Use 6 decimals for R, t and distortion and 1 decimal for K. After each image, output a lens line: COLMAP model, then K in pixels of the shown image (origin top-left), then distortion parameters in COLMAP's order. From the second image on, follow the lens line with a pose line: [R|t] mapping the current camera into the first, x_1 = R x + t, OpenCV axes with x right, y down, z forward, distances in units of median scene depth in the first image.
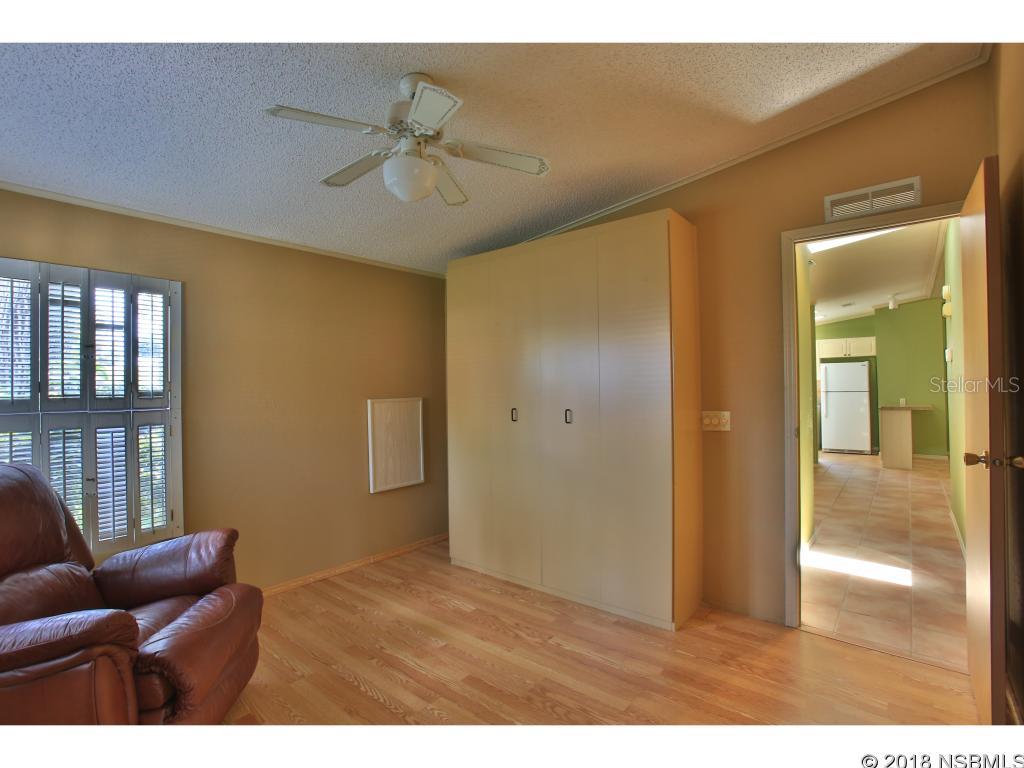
lens RADIAL K [[488.5, 0, 504.1], [0, 488.5, 382.0], [0, 0, 1]] dist [-0.087792, 0.039663]
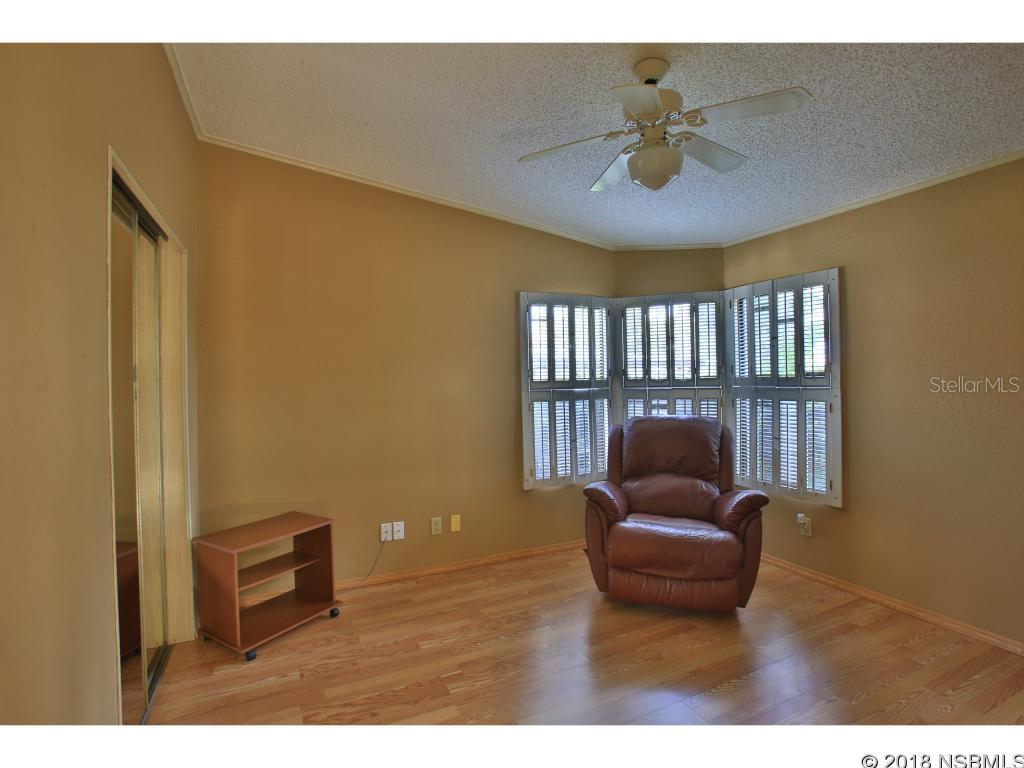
lens RADIAL K [[488.5, 0, 504.1], [0, 488.5, 382.0], [0, 0, 1]] dist [-0.087792, 0.039663]
pose [[-0.419406, 0.033691, -0.907174, 0.641161], [0.041666, 0.998972, 0.017837, -0.007482], [0.906842, -0.030318, -0.420378, 0.832692]]
